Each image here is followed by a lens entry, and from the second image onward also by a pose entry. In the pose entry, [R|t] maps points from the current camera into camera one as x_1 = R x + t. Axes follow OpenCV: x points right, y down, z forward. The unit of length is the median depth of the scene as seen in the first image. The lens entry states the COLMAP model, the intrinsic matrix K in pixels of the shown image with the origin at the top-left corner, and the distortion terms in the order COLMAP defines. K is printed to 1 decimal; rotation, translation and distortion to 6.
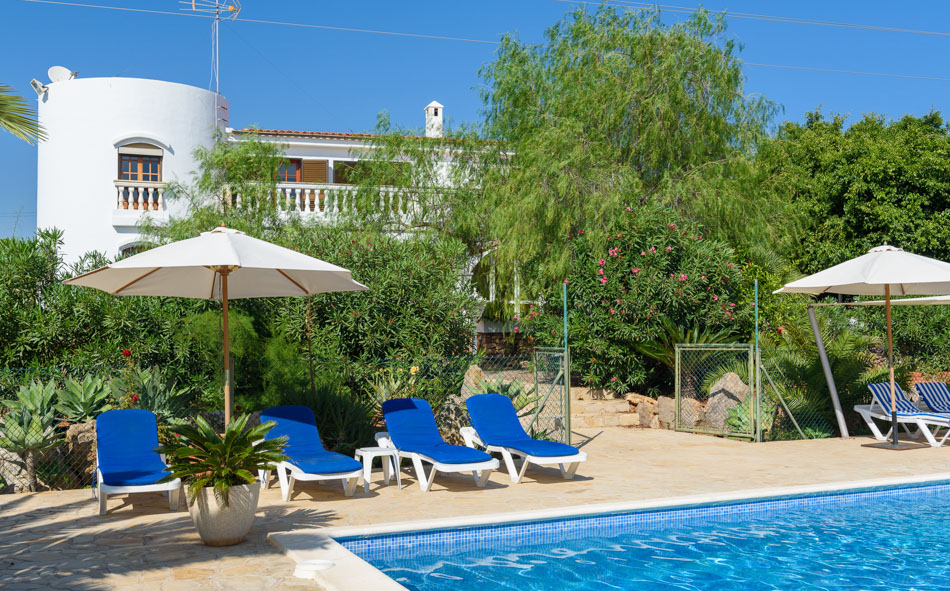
lens RADIAL K [[1002.6, 0, 475.0], [0, 1002.6, 295.5], [0, 0, 1]] dist [-0.006363, -0.002080]
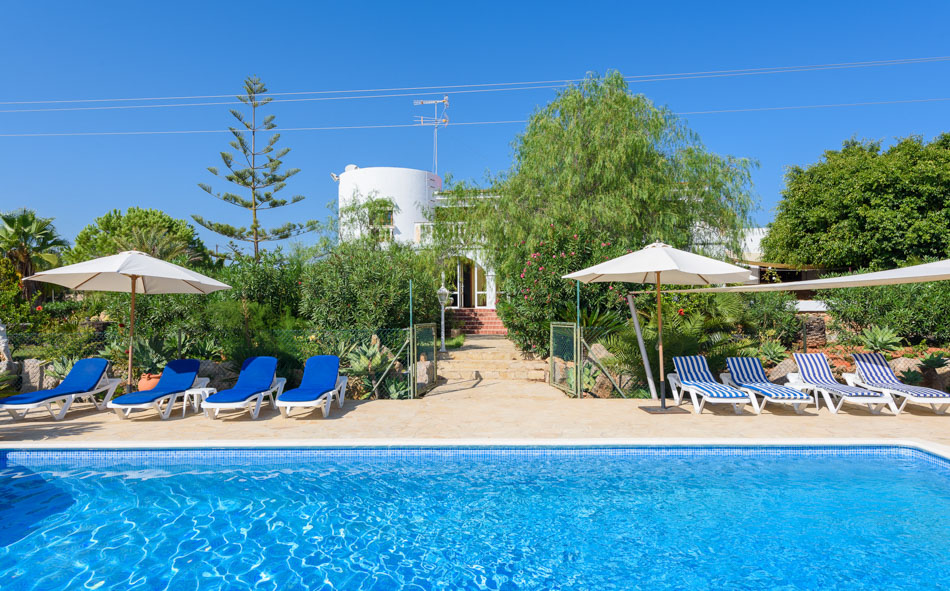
lens RADIAL K [[580.8, 0, 471.6], [0, 580.8, 296.9], [0, 0, 1]] dist [0.026266, -0.002426]
pose [[0.907153, -0.005461, -0.420766, 0.435757], [0.012251, 0.999835, 0.013435, 0.001681], [0.420623, -0.017342, 0.907070, 0.231523]]
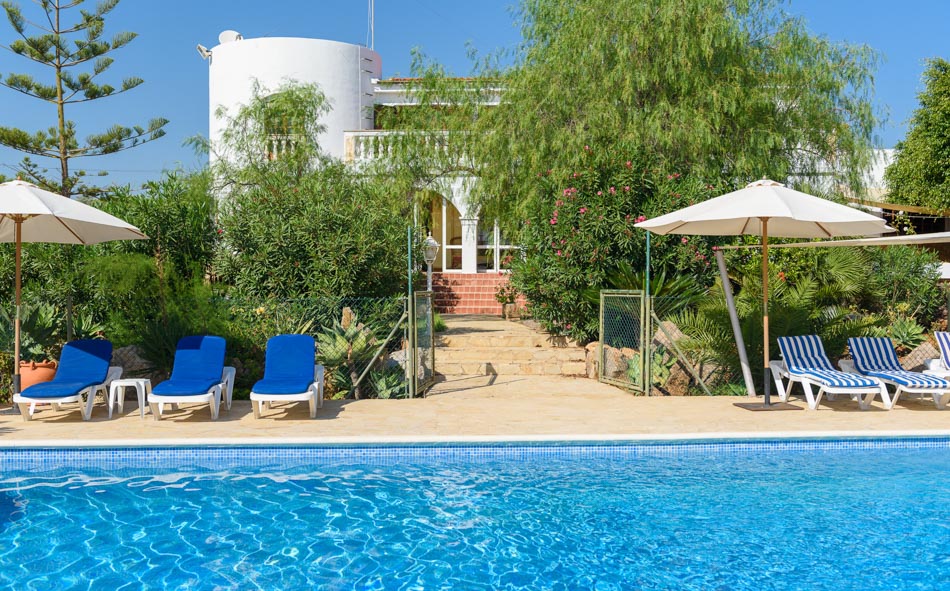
lens RADIAL K [[1029.7, 0, 475.0], [0, 1029.7, 295.5], [0, 0, 1]] dist [-0.012176, 0.001202]
pose [[0.940177, 0.014161, -0.340391, 0.417531], [0.004066, 0.998598, 0.052776, 0.001812], [0.340661, -0.051003, 0.938802, 0.049090]]
